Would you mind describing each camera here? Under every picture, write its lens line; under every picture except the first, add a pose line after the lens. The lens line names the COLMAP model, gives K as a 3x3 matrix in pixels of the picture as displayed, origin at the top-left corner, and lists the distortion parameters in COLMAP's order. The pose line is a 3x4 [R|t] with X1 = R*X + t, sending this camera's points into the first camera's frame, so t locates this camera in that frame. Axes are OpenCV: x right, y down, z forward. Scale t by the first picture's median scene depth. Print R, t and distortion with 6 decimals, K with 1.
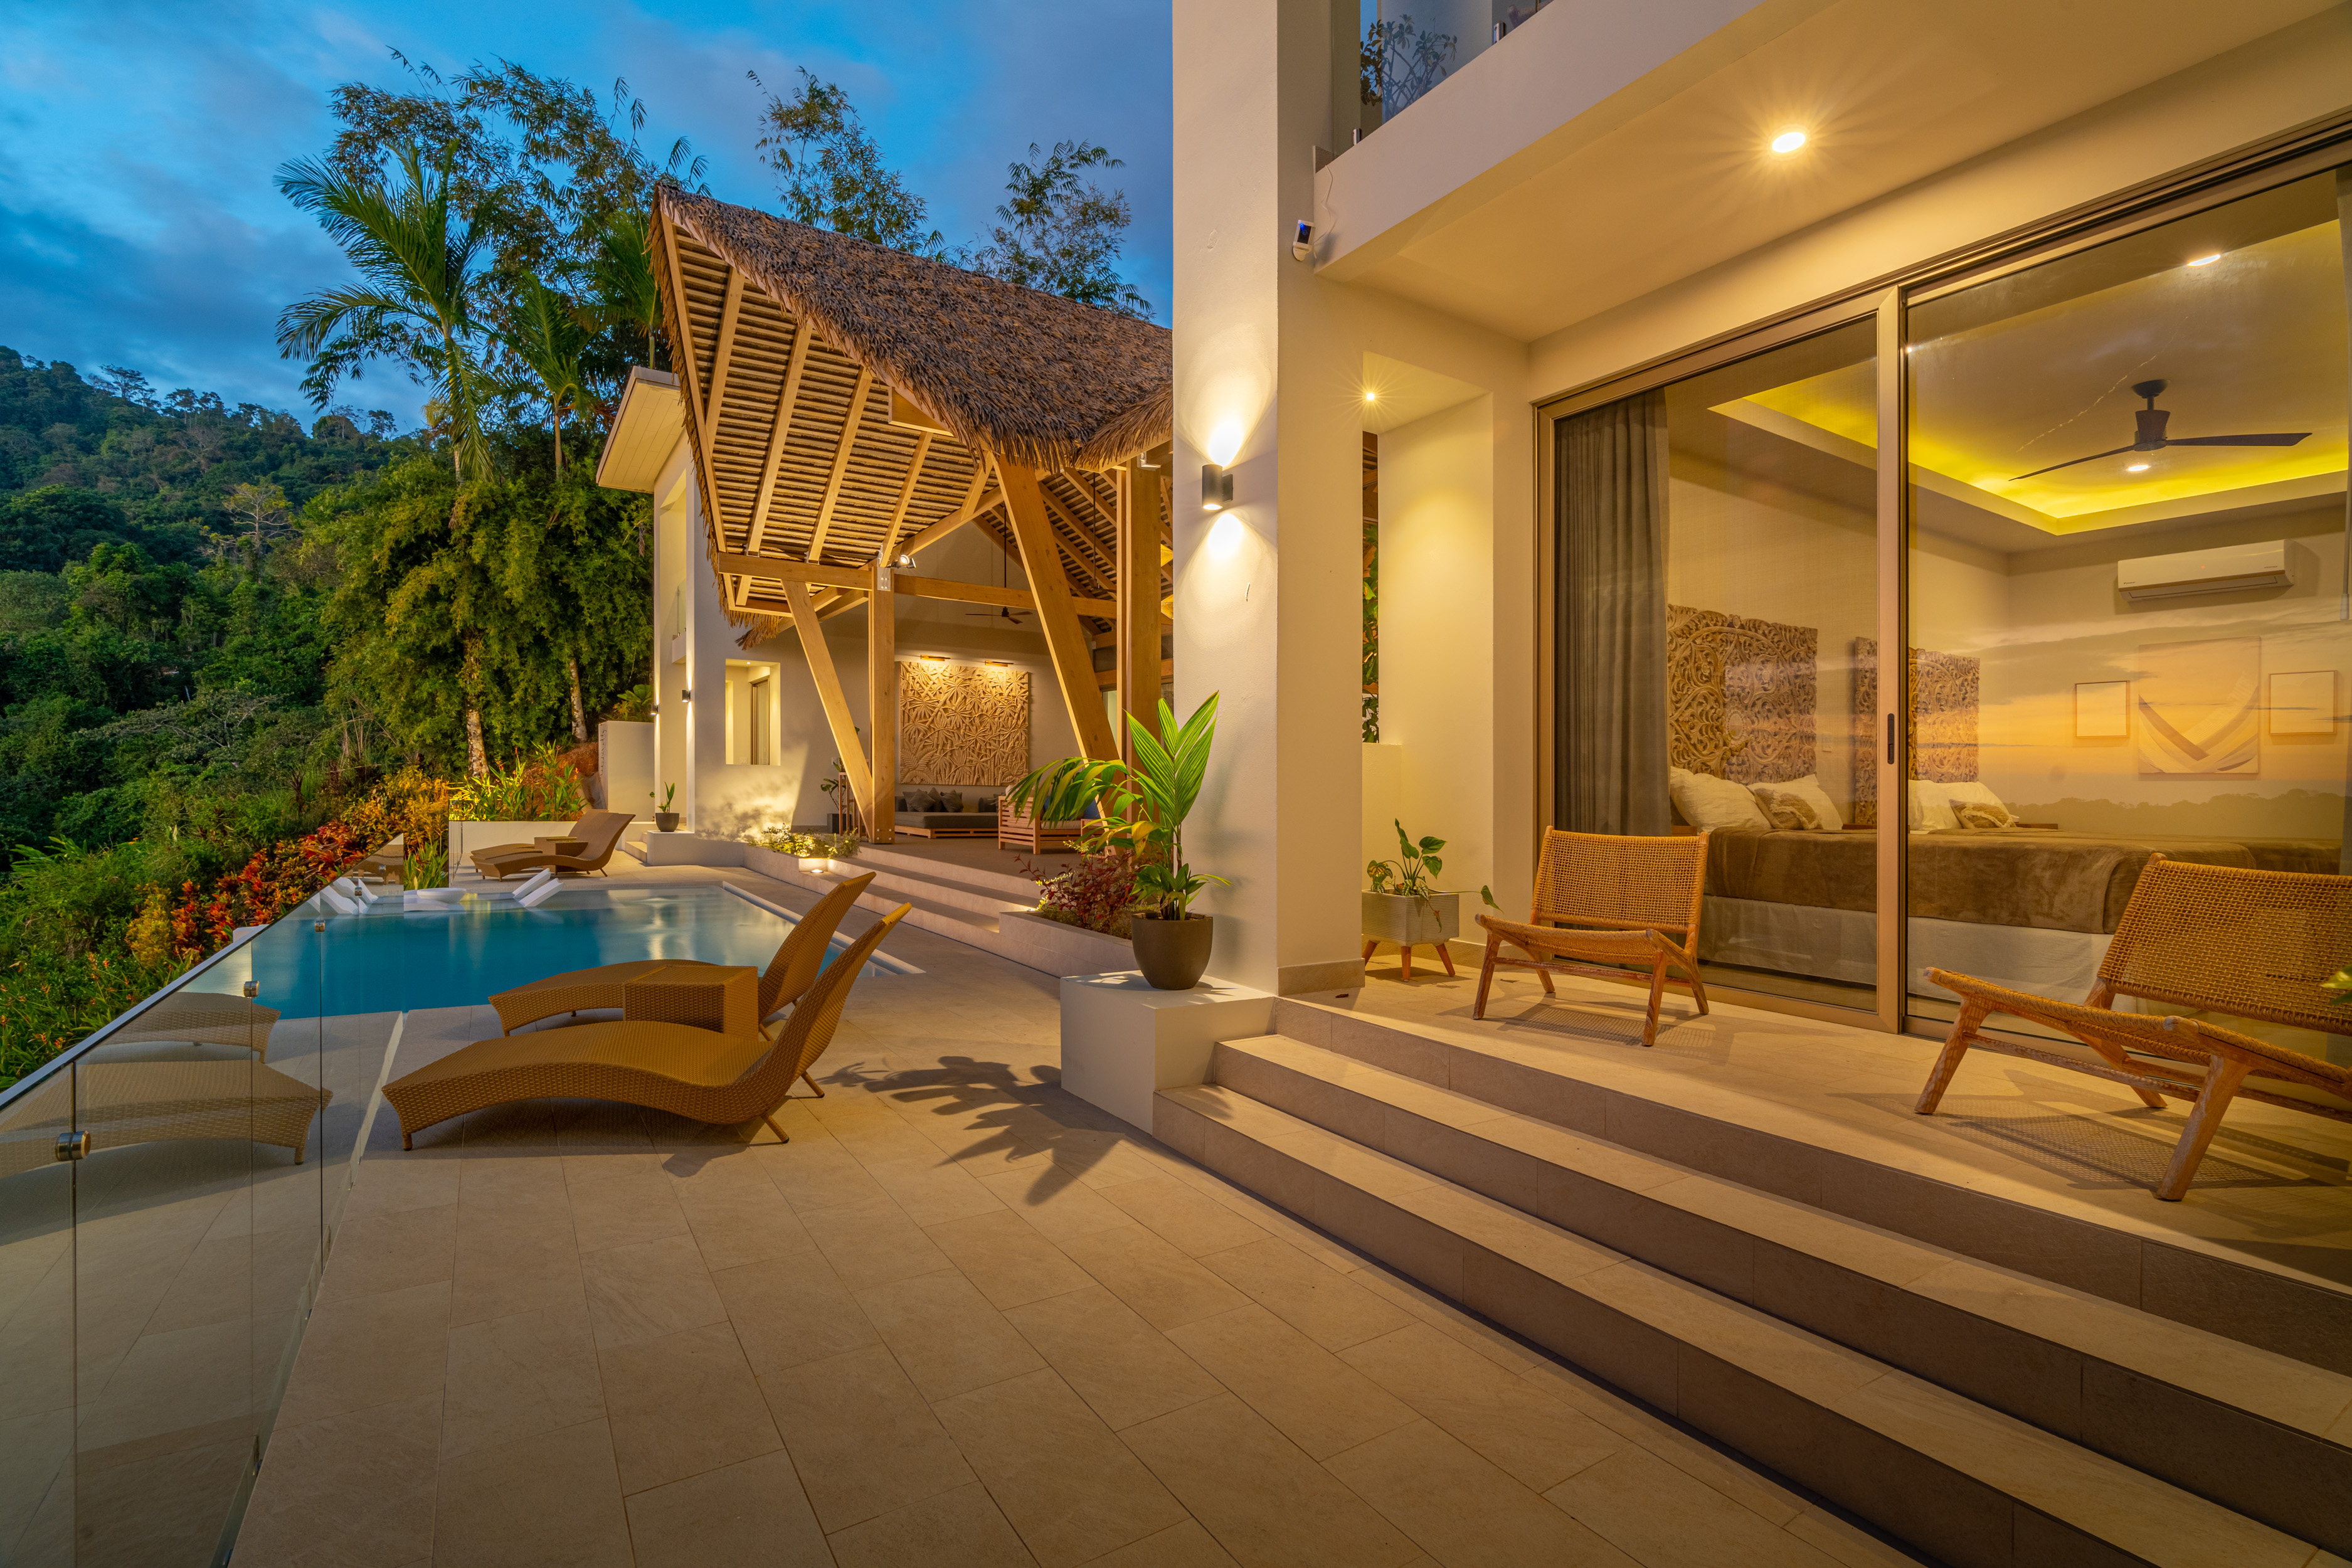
lens RADIAL K [[1067.0, 0, 1176.1], [0, 1067.0, 782.9], [0, 0, 1]] dist [-0.000005, 0.000000]
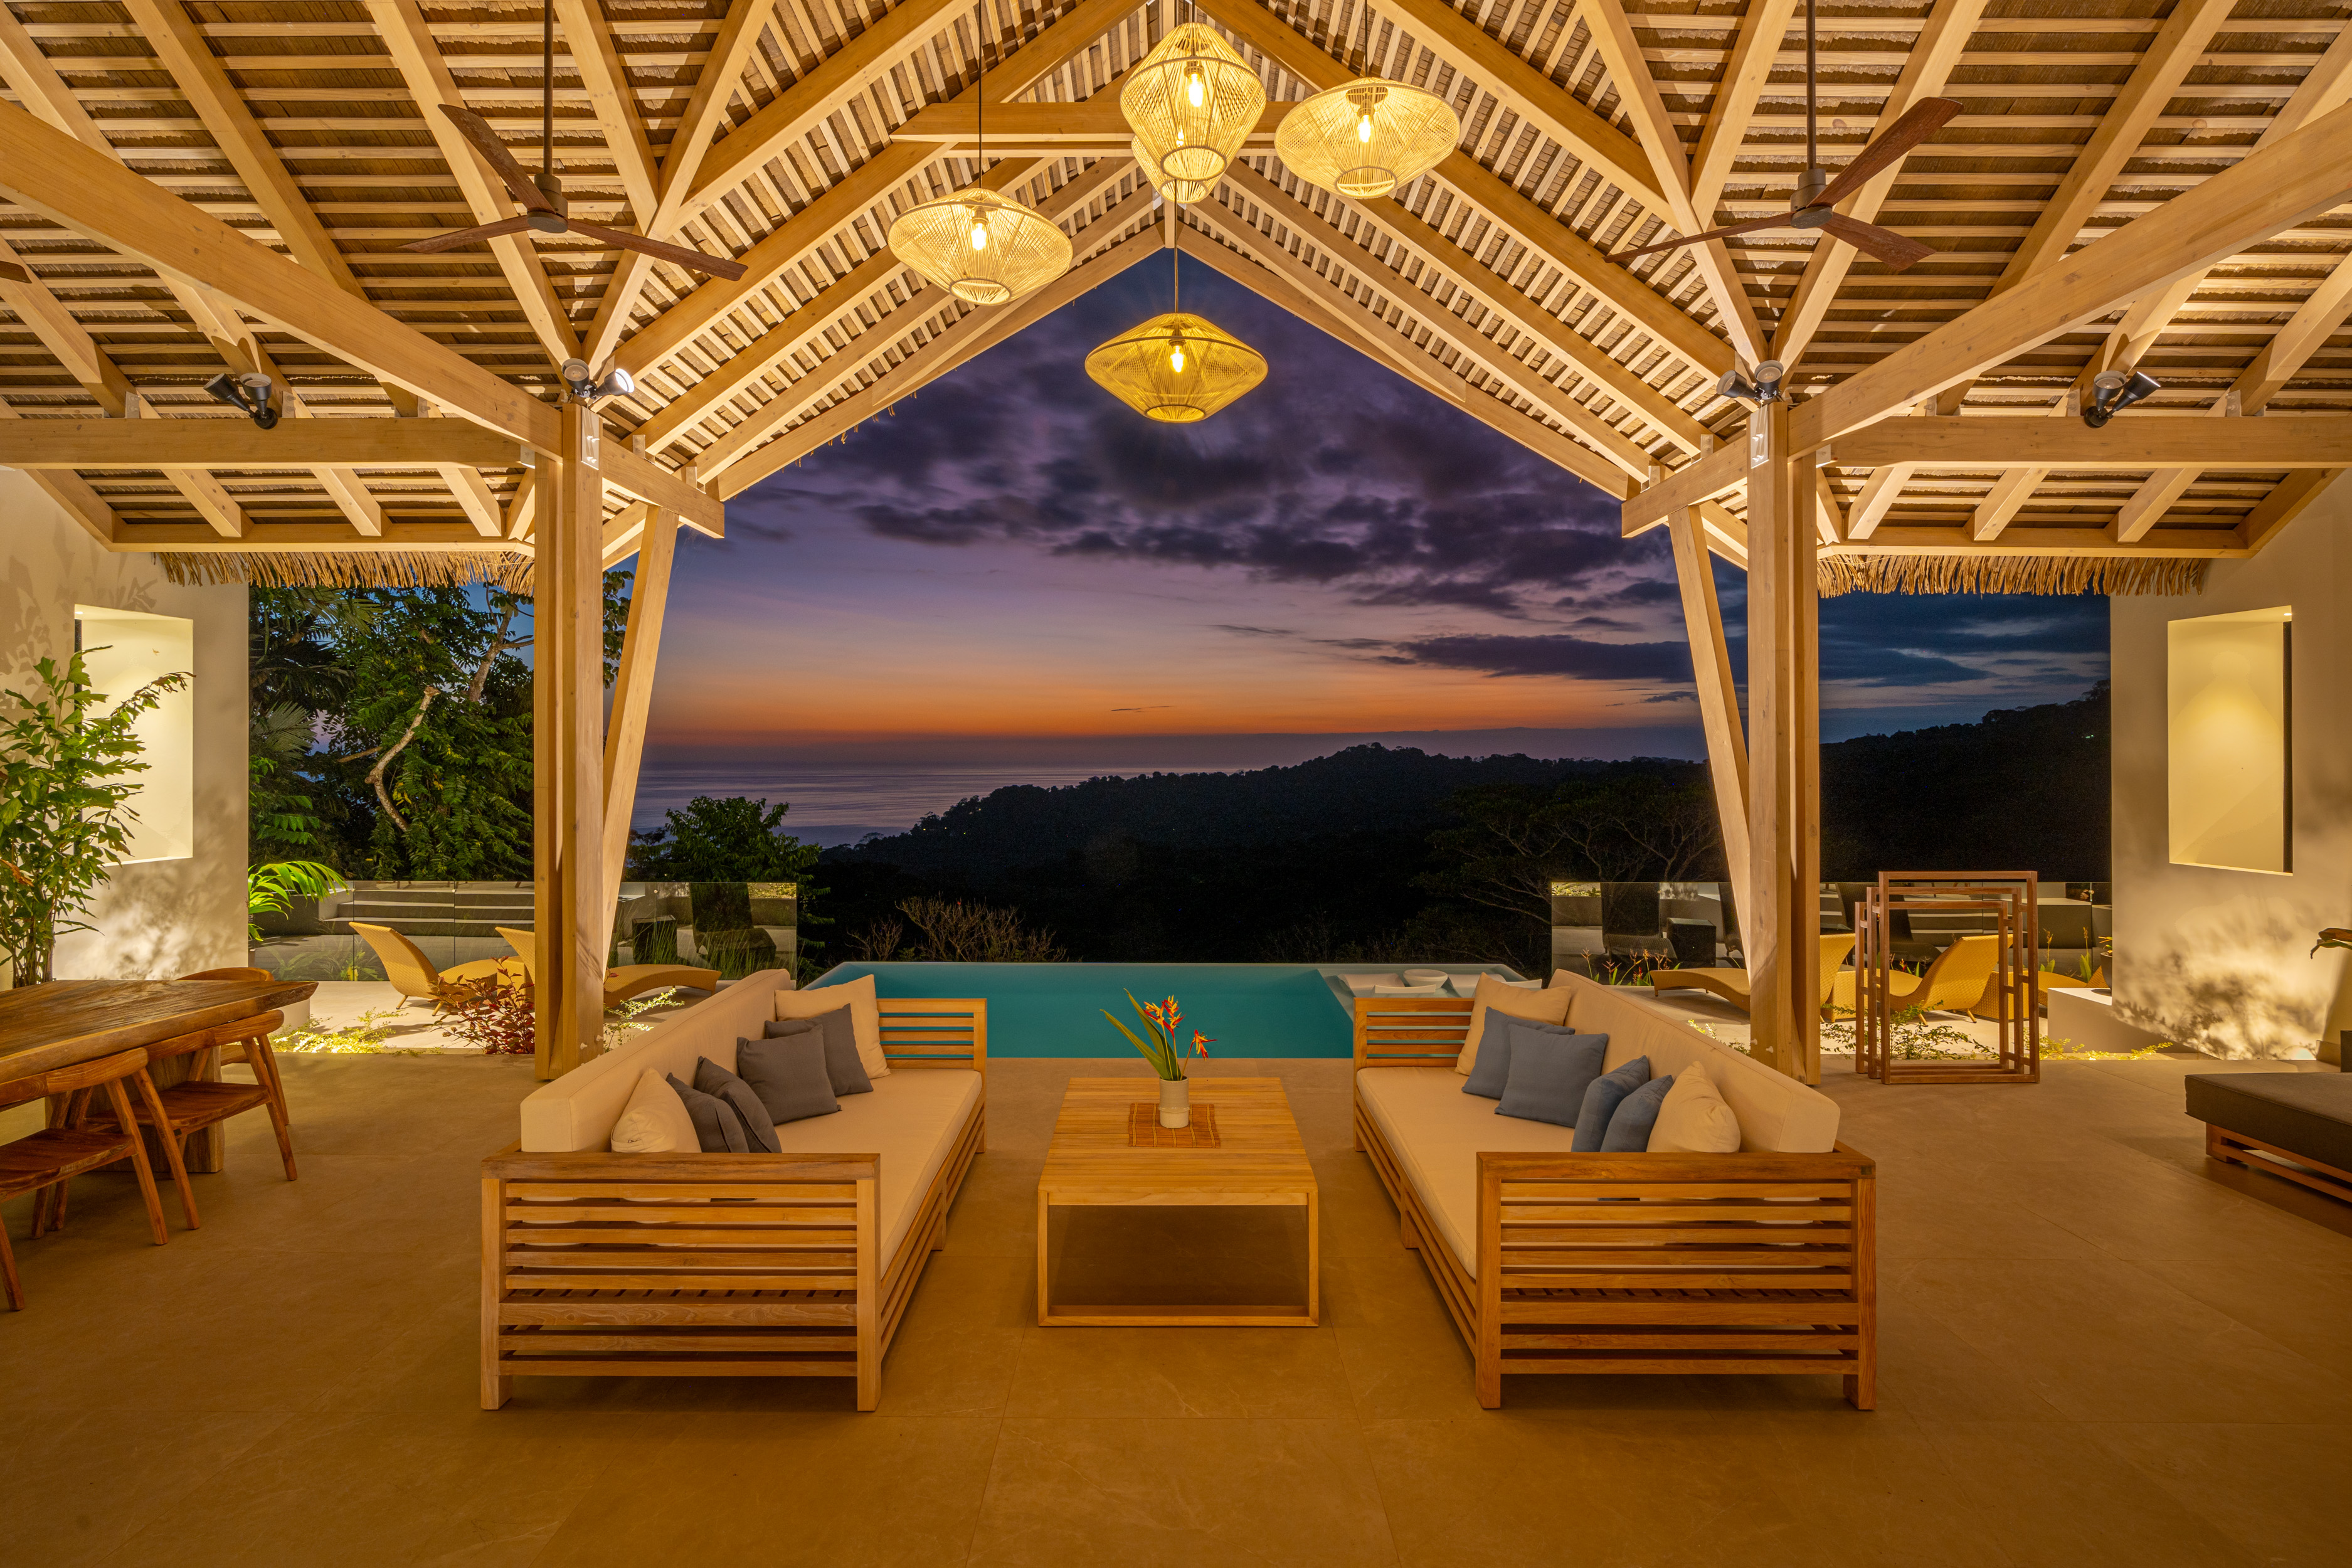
lens RADIAL K [[1104.5, 0, 1174.1], [0, 1104.5, 775.3], [0, 0, 1]] dist [0.000475, 0.000082]
pose [[-0.546593, -0.000321, -0.837399, 0.172134], [-0.002846, 0.999995, 0.001475, -0.051640], [0.837394, 0.003189, -0.546591, 0.896904]]
